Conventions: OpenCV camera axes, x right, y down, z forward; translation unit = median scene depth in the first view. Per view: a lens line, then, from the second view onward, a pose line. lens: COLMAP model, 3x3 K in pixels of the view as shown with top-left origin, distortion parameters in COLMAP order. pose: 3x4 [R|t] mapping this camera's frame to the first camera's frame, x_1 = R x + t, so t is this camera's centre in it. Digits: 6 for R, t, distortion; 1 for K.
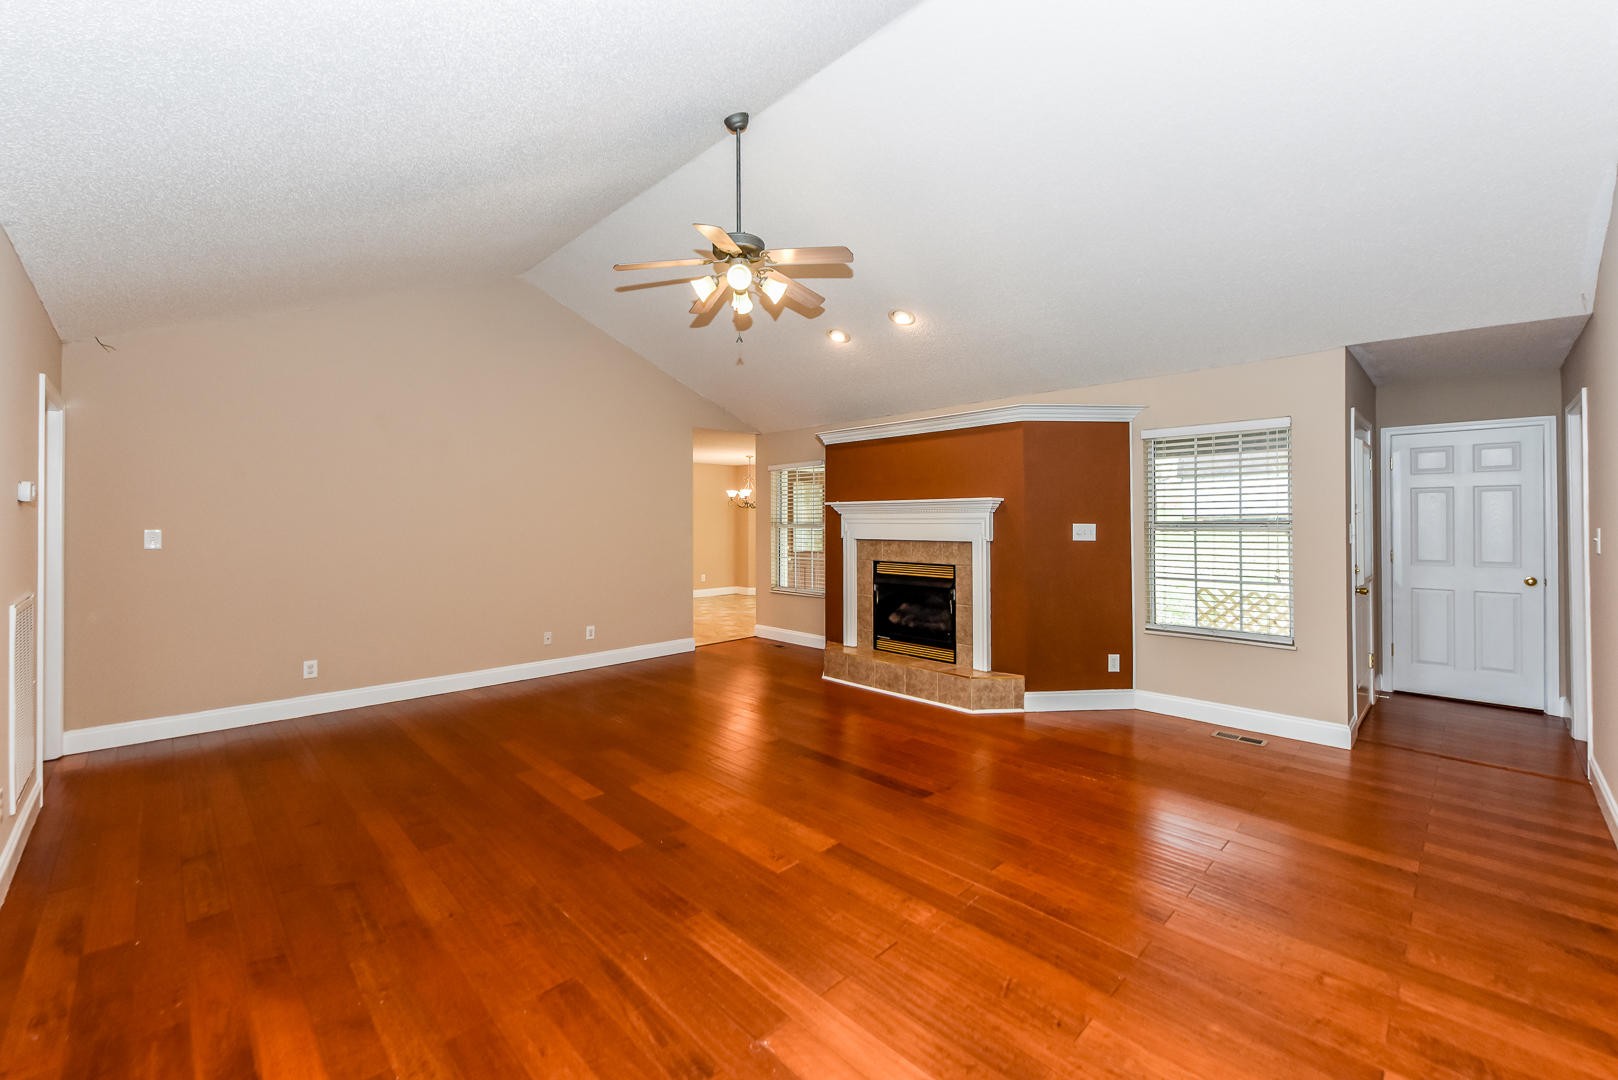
lens RADIAL K [[652.7, 0, 811.0], [0, 652.7, 517.6], [0, 0, 1]] dist [0.001221, 0.000068]
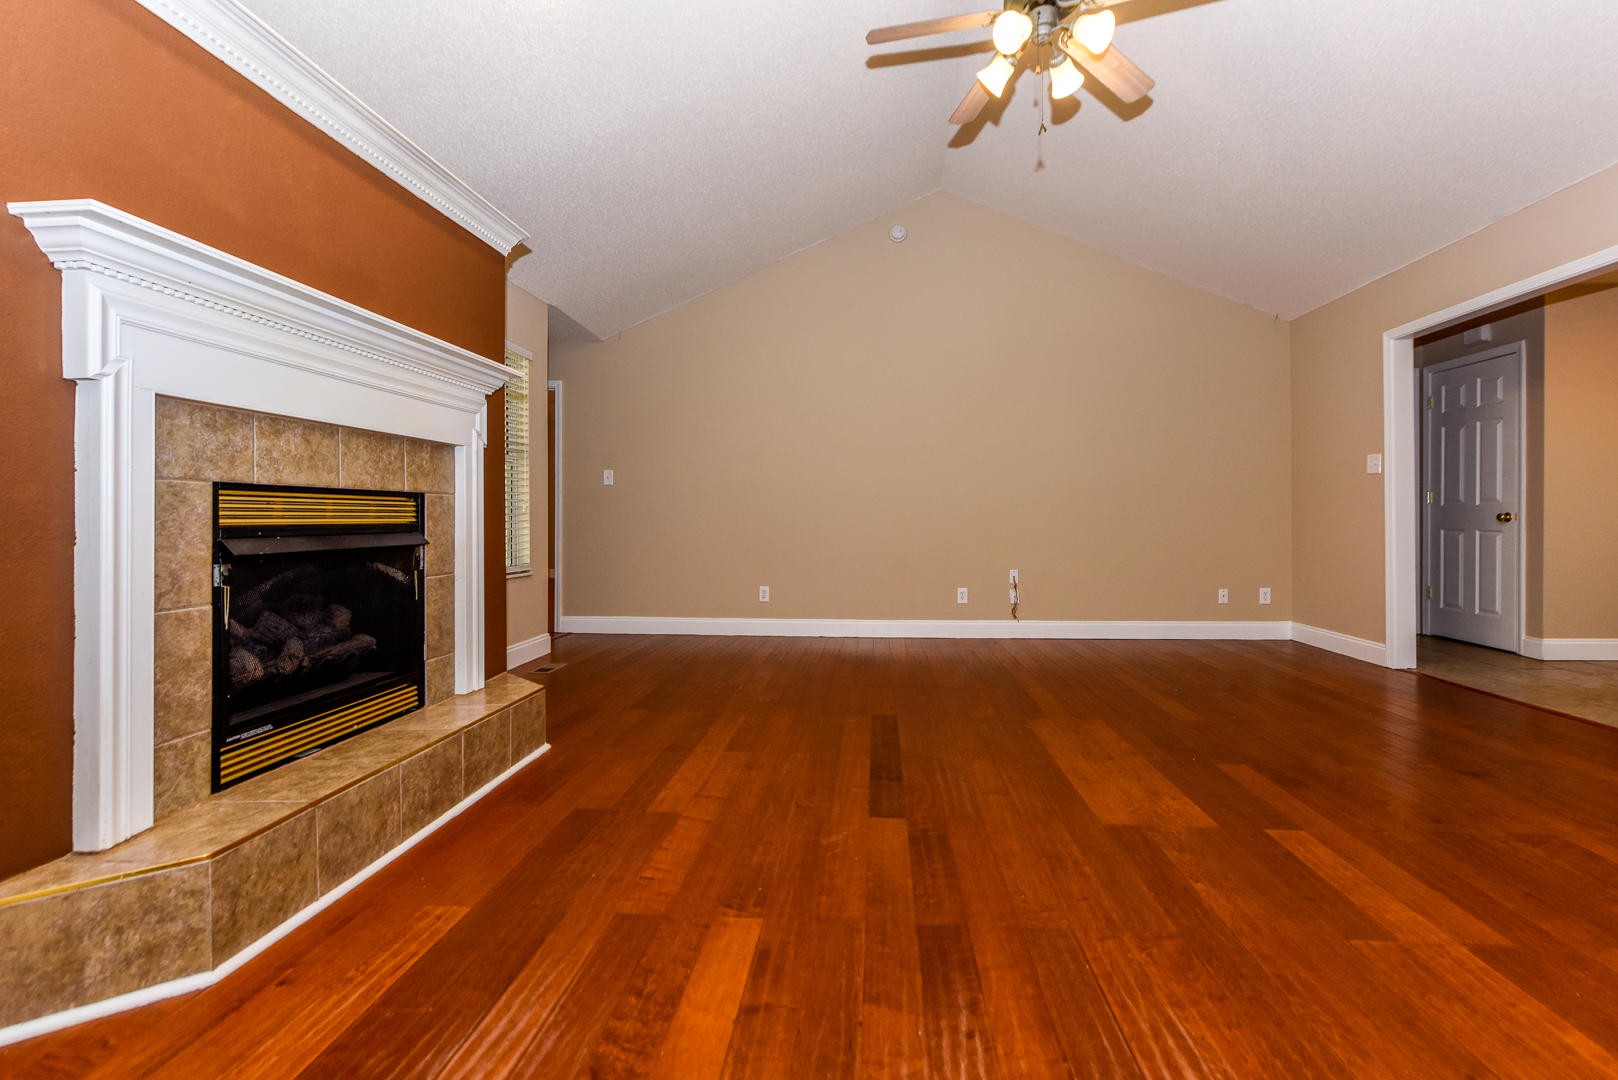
lens RADIAL K [[739.5, 0, 838.0], [0, 739.5, 514.9], [0, 0, 1]] dist [-0.000963, -0.000040]
pose [[-0.667814, 0.002525, 0.744324, -0.352058], [-0.002995, 0.999977, -0.006079, 0.087568], [-0.744322, -0.006288, -0.667792, 1.092199]]
